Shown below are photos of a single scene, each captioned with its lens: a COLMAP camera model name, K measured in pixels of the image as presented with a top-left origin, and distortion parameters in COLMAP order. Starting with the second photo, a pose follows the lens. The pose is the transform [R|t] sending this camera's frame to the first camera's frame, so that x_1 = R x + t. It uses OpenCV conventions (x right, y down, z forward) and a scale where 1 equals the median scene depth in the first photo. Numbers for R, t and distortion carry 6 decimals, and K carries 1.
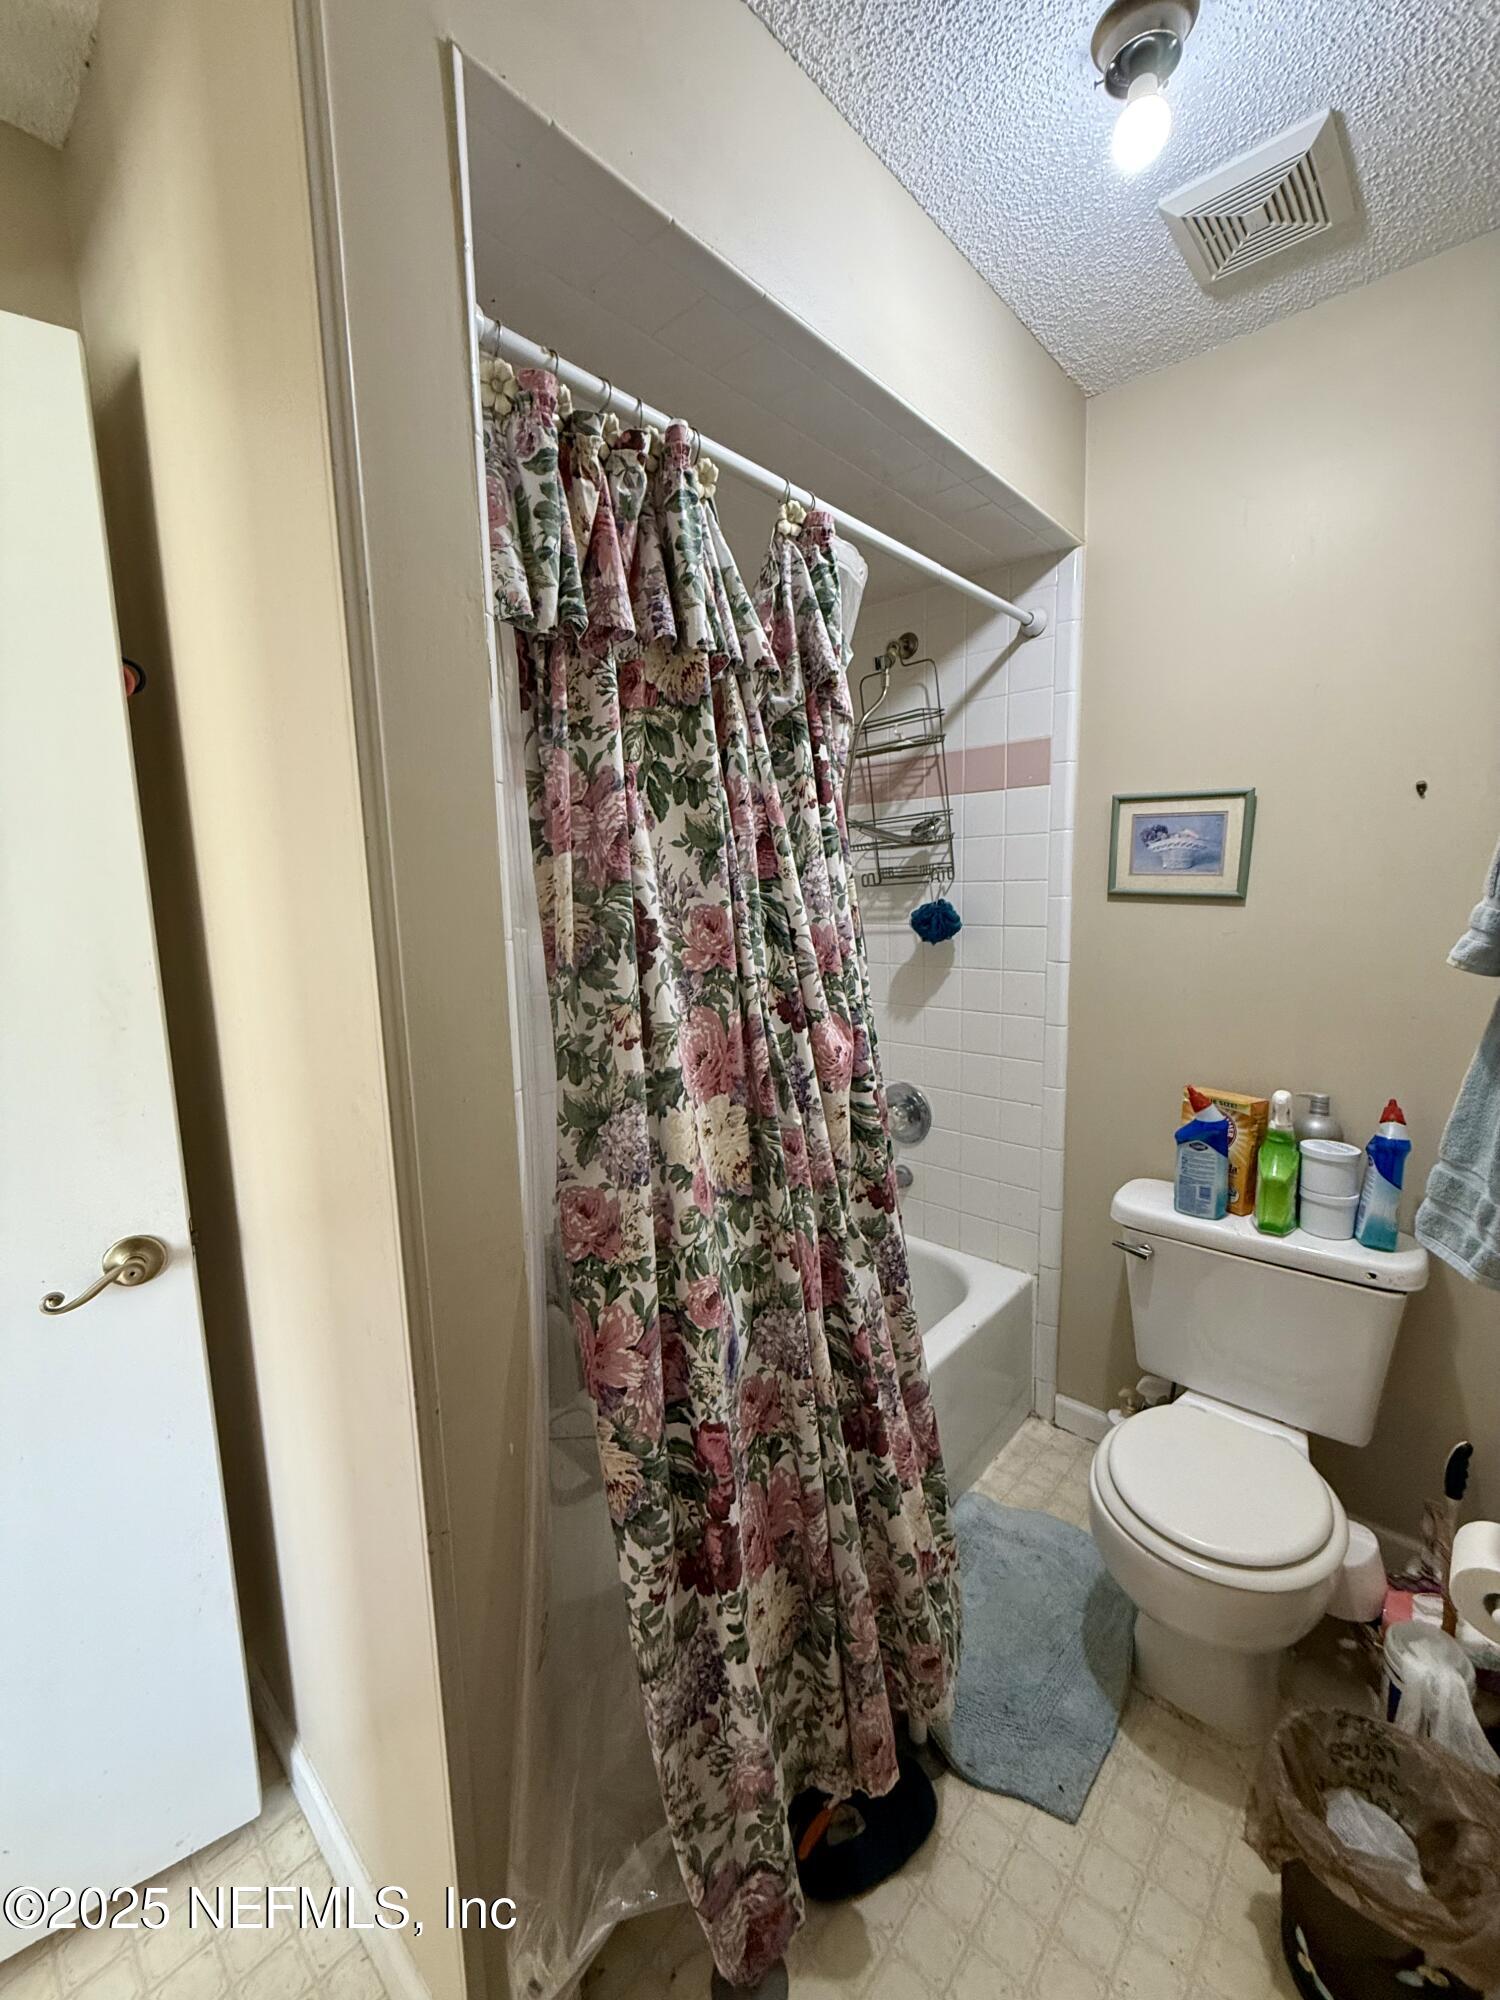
lens RADIAL K [[797.5, 0, 746.6], [0, 797.5, 995.1], [0, 0, 1]] dist [-0.000650, 0.000008]
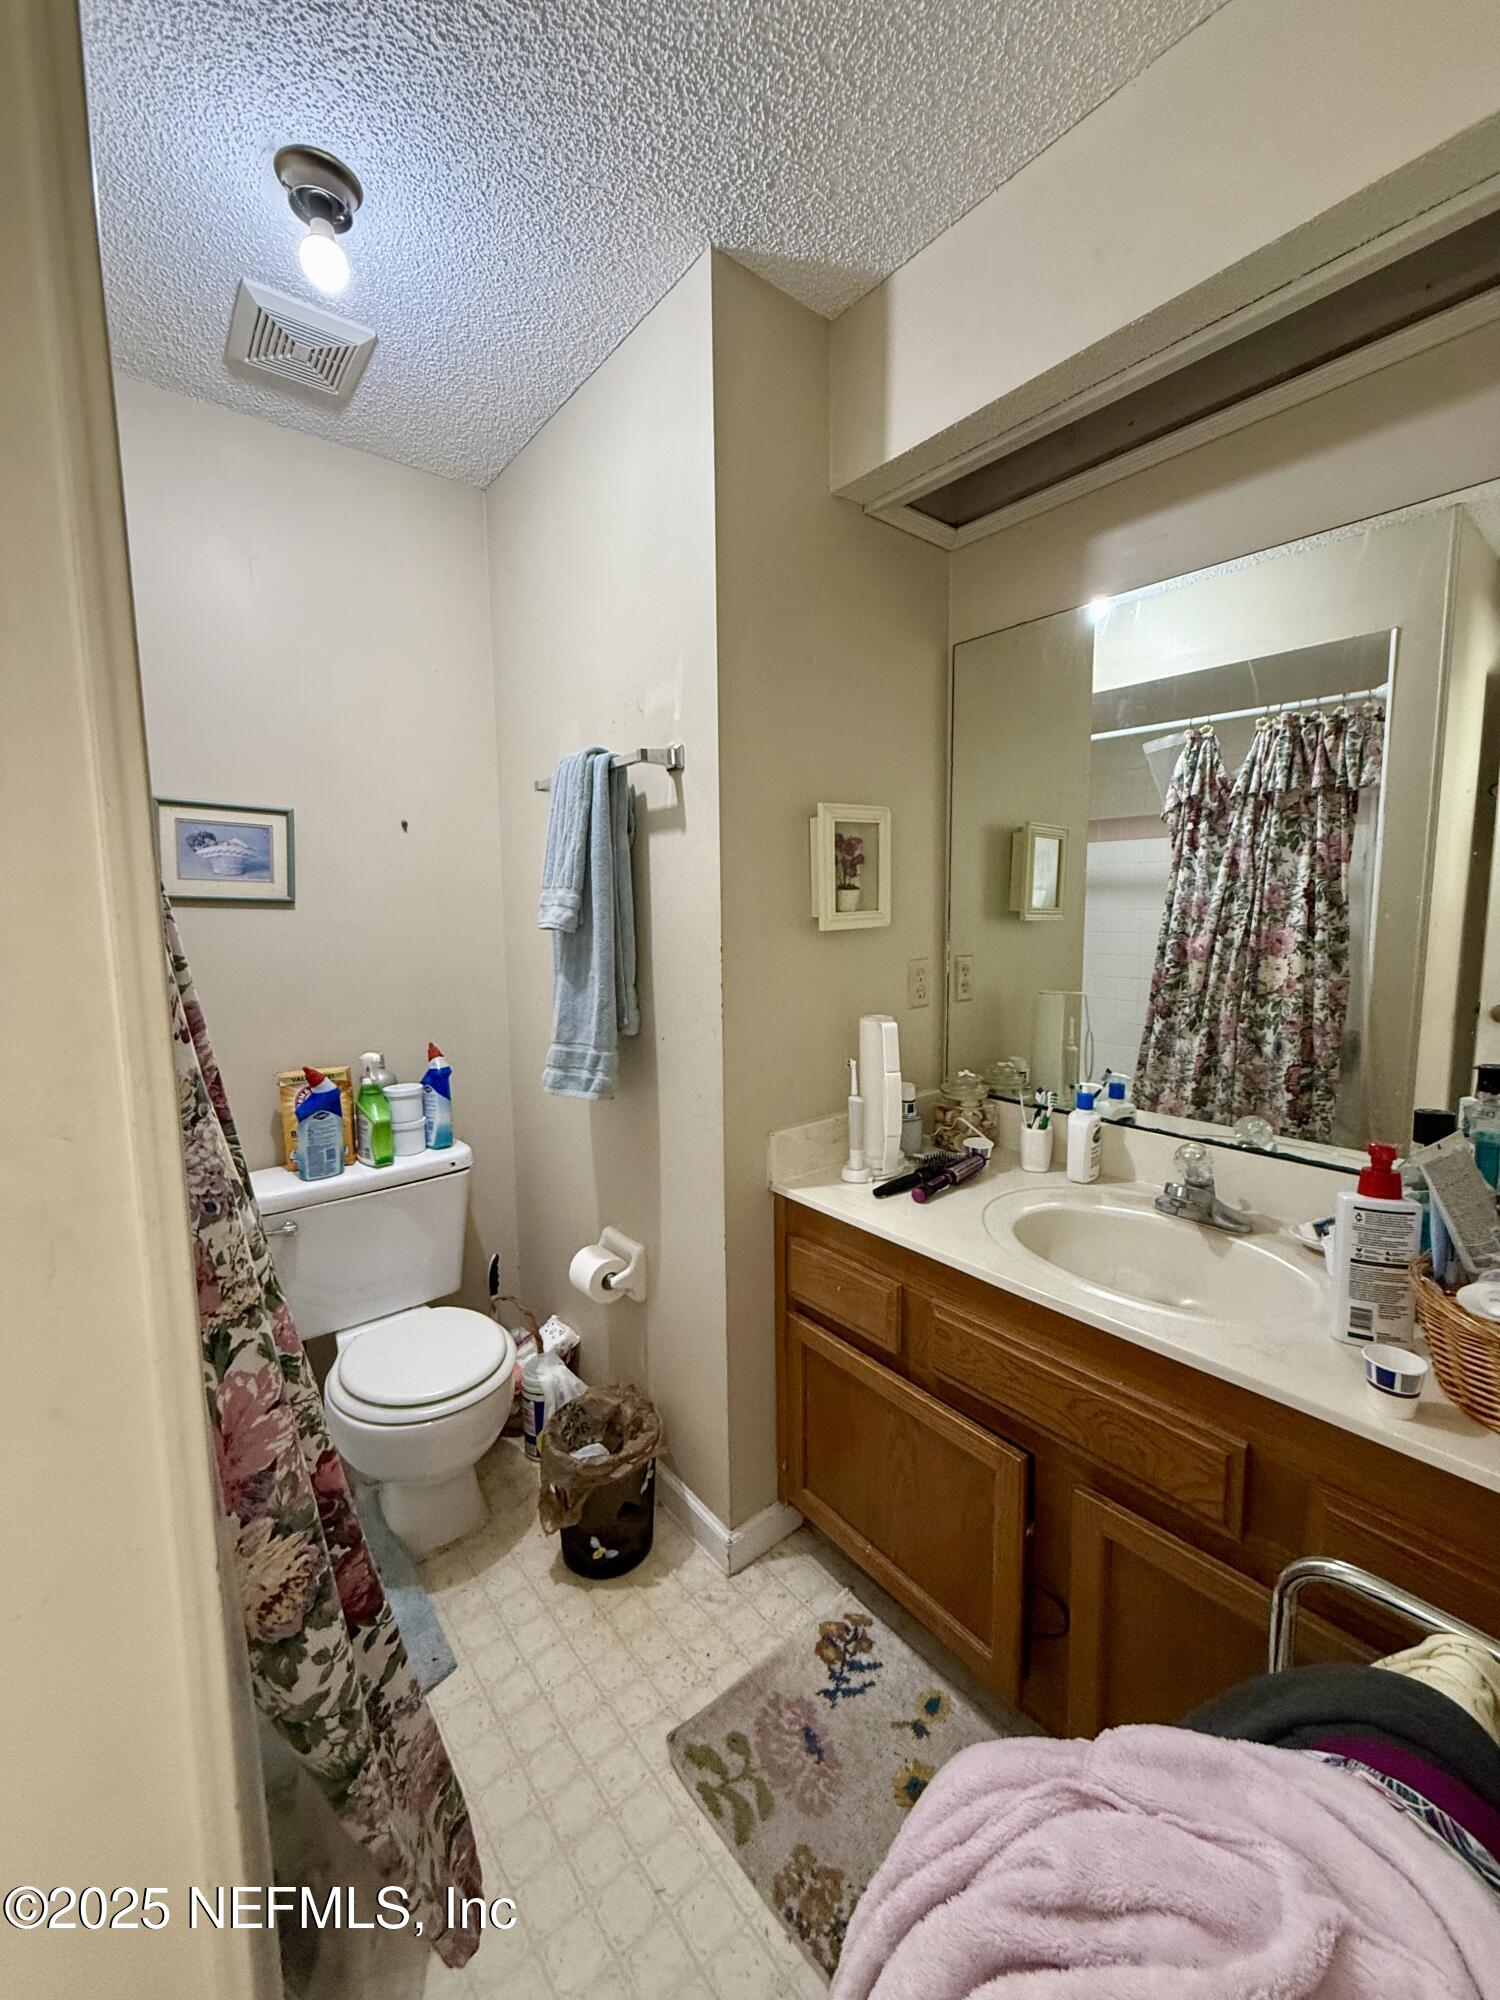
lens RADIAL K [[797.5, 0, 745.7], [0, 797.5, 997.5], [0, 0, 1]] dist [-0.000650, 0.000008]
pose [[0.148421, -0.094626, 0.984387, -0.456414], [0.144359, 0.986822, 0.073095, 0.026466], [-0.978331, 0.131257, 0.160125, 0.196373]]
